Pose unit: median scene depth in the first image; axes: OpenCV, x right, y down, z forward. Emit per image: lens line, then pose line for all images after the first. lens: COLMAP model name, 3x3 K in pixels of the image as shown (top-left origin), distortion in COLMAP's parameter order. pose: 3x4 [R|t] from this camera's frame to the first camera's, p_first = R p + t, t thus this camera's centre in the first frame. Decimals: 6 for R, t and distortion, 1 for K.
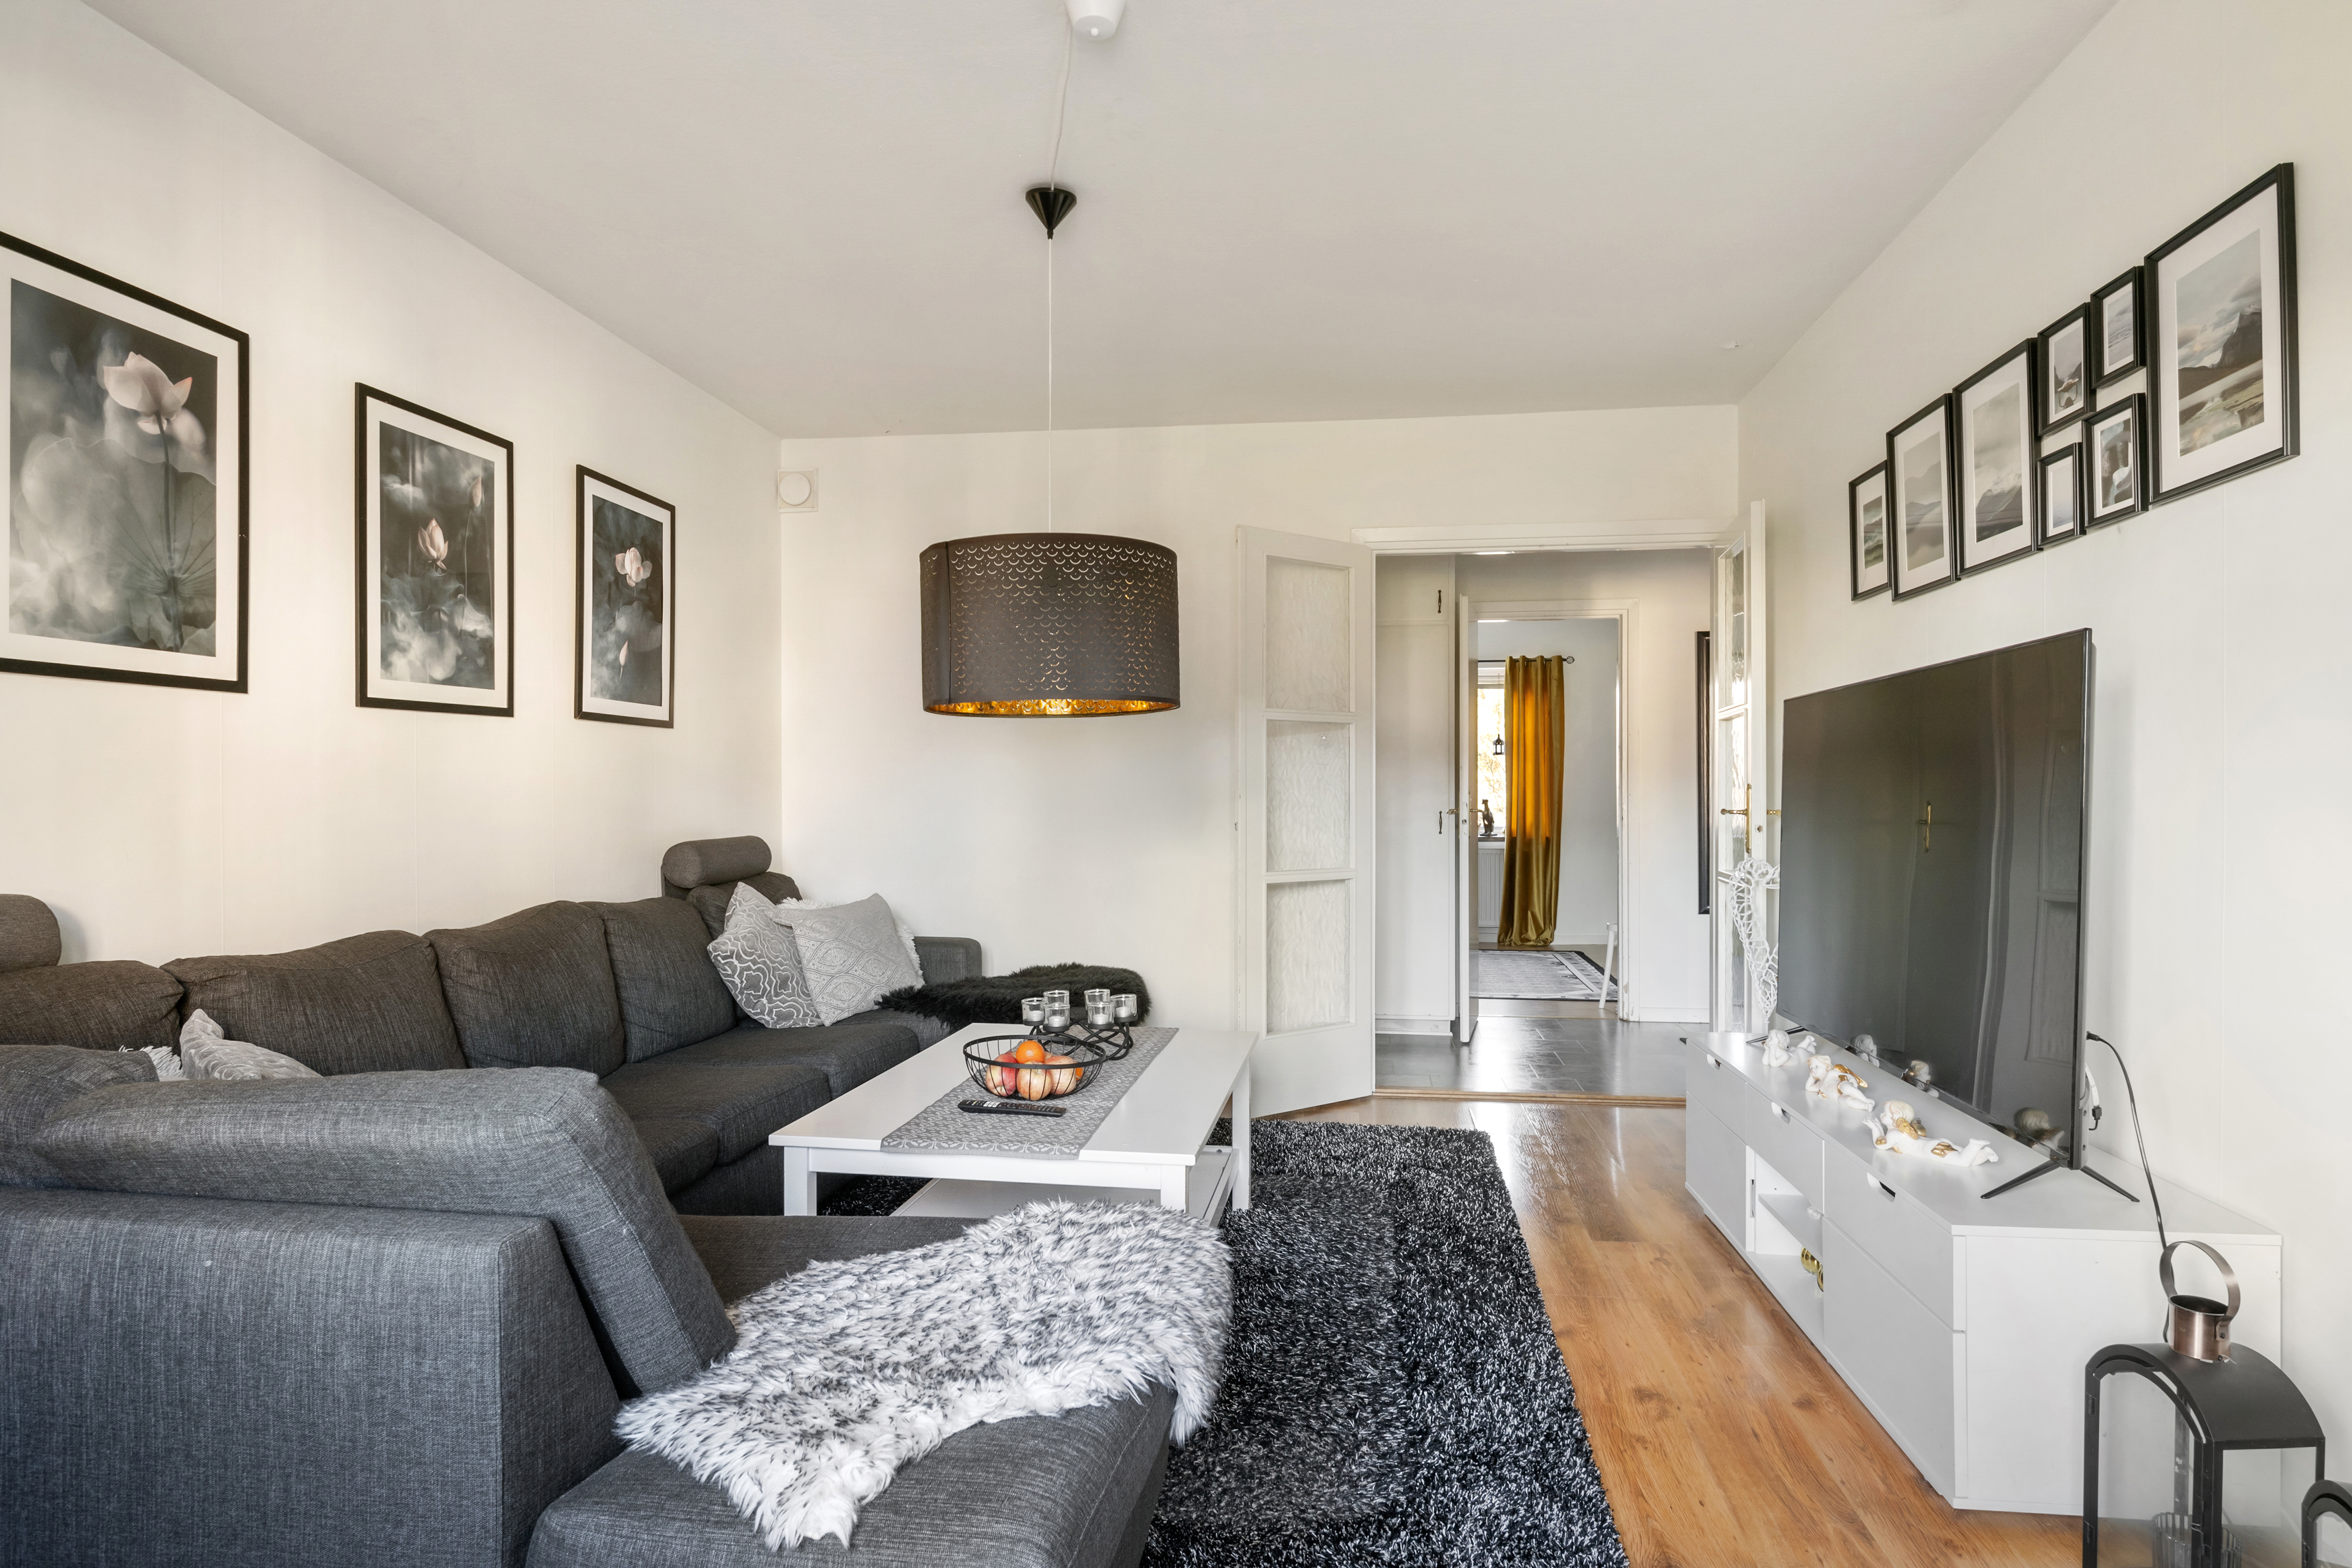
lens RADIAL K [[1342.8, 0, 1188.3], [0, 1342.8, 790.4], [0, 0, 1]] dist [-0.000973, 0.002273]
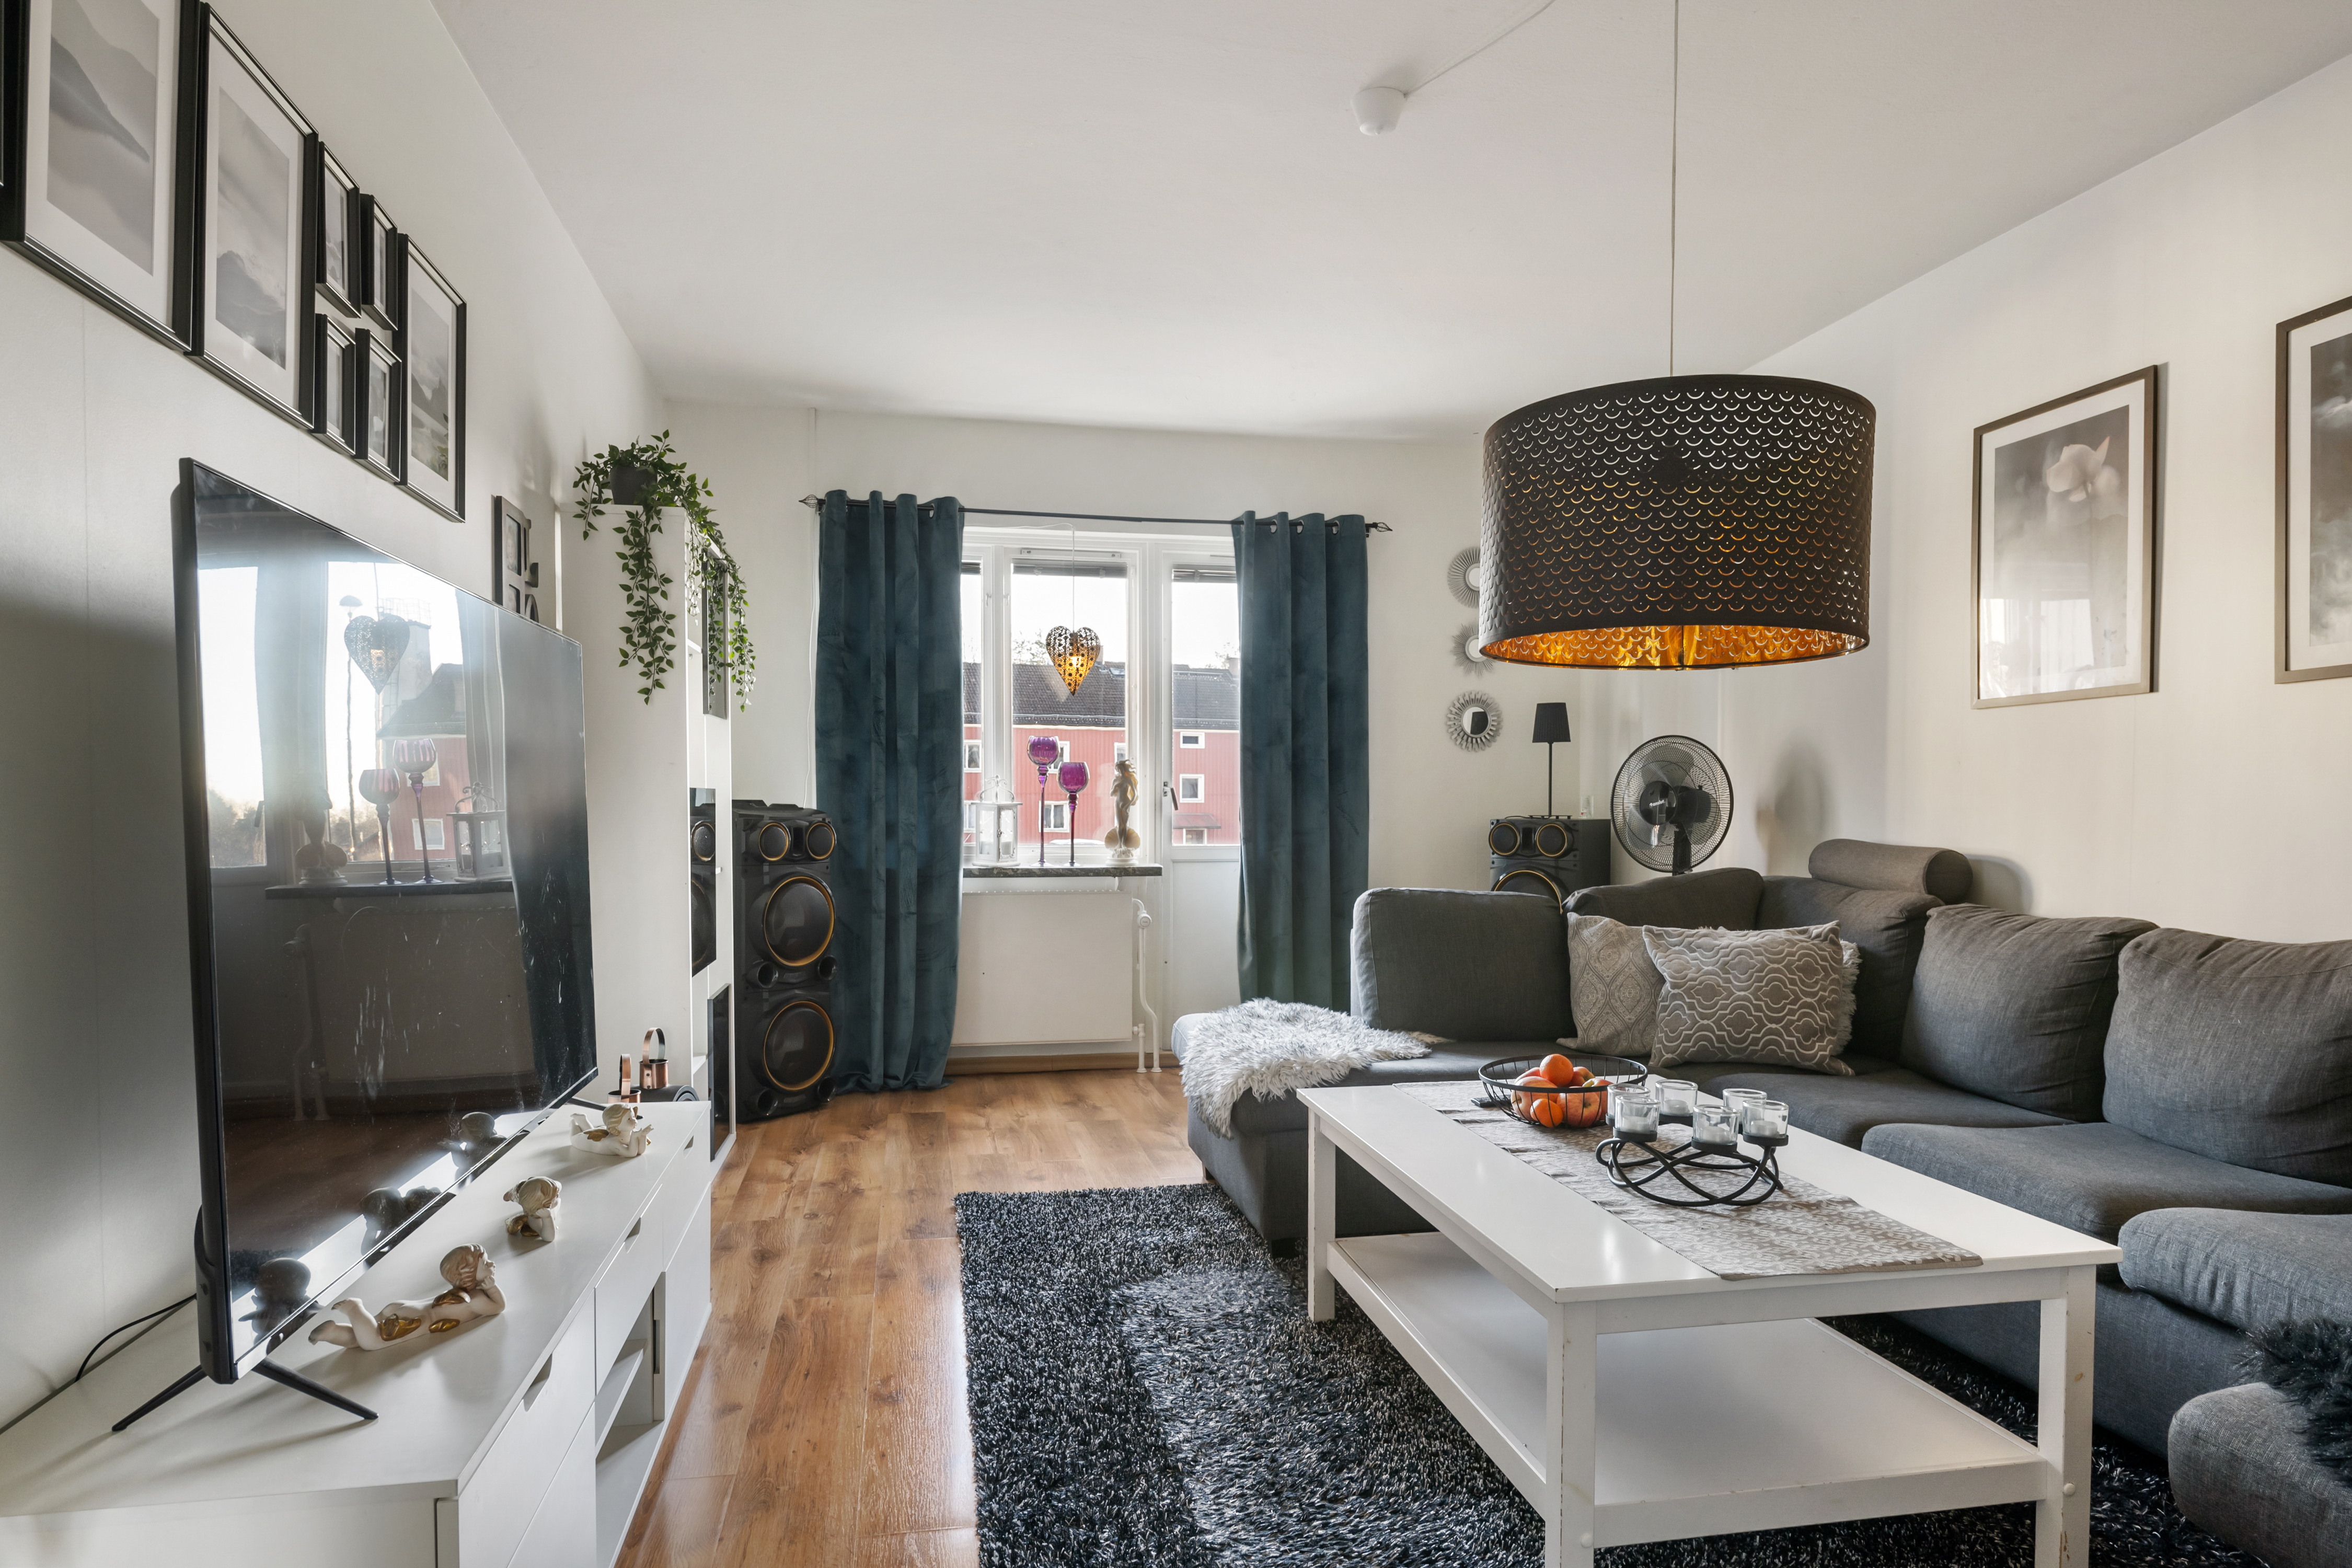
lens RADIAL K [[1412.0, 0, 1177.9], [0, 1412.0, 797.1], [0, 0, 1]] dist [0.000190, -0.000016]
pose [[-0.950594, -0.001247, -0.310436, 0.421430], [0.002369, 0.999934, -0.011273, 0.025520], [0.310429, -0.011452, -0.950527, 1.865849]]
